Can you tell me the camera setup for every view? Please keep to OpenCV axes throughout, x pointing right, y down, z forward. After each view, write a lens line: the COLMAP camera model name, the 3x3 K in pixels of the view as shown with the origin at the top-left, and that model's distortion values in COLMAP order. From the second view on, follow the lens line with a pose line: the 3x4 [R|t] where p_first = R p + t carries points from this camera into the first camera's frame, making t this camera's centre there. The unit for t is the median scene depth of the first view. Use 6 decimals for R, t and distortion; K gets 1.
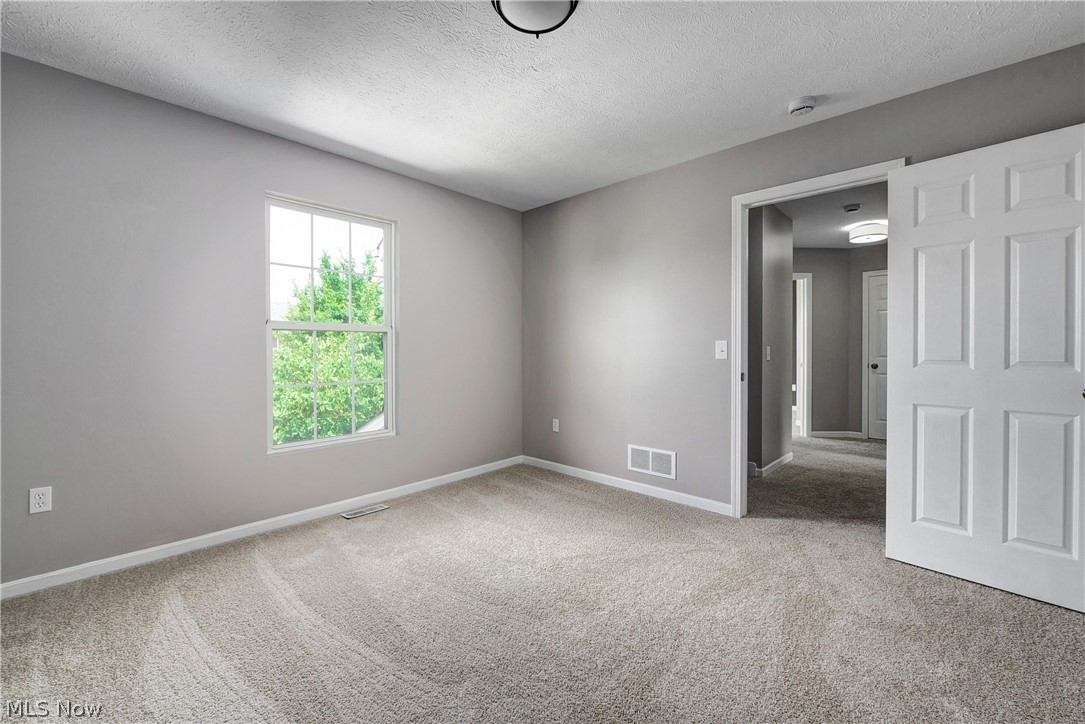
lens RADIAL K [[444.6, 0, 545.9], [0, 444.6, 352.0], [0, 0, 1]] dist [-0.000773, -0.000043]
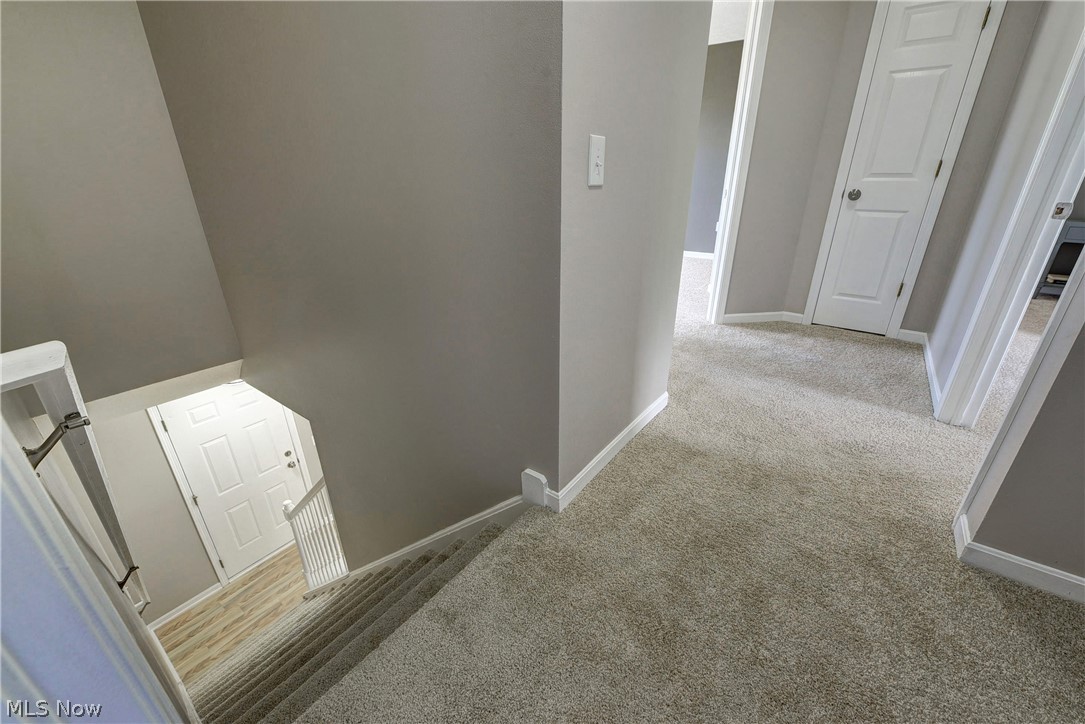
lens RADIAL K [[434.4, 0, 545.4], [0, 434.4, 363.6], [0, 0, 1]] dist [-0.000777, -0.000132]
pose [[0.993327, -0.050718, 0.103584, 0.428653], [0.005727, 0.918703, 0.394908, 0.013803], [-0.115192, -0.391679, 0.912863, 0.682429]]
